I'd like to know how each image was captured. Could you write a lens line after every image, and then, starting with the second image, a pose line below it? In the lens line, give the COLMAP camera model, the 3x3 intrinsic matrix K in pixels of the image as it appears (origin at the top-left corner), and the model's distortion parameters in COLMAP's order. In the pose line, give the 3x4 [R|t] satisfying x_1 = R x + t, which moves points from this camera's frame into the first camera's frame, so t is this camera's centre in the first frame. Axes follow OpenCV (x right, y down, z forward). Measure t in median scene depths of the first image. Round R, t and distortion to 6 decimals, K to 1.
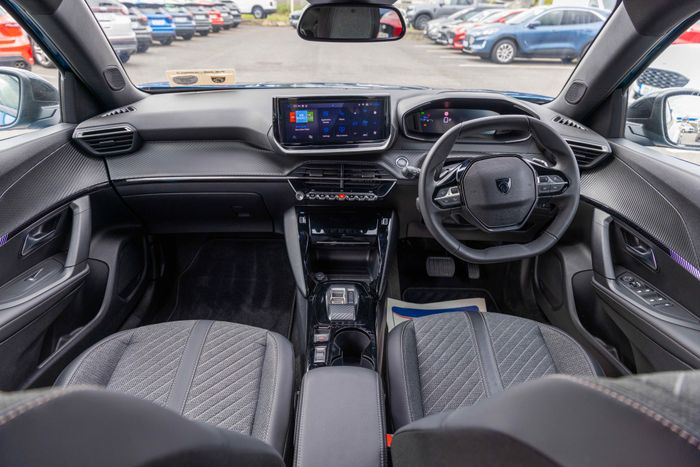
lens RADIAL K [[443.8, 0, 350.0], [0, 443.8, 233.5], [0, 0, 1]] dist [-0.005489, -0.003582]
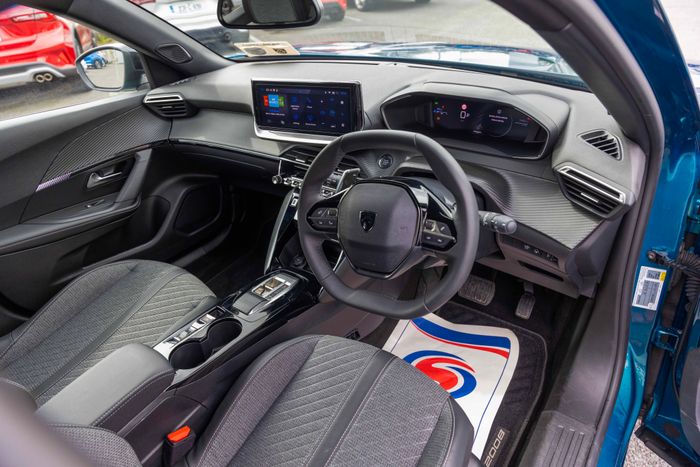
lens RADIAL K [[443.8, 0, 350.0], [0, 443.8, 233.5], [0, 0, 1]] dist [-0.005489, -0.003582]
pose [[0.792743, 0.253987, -0.554121, 0.635434], [-0.183541, 0.966327, 0.180346, -0.186178], [0.581267, -0.041264, 0.812666, 0.286584]]
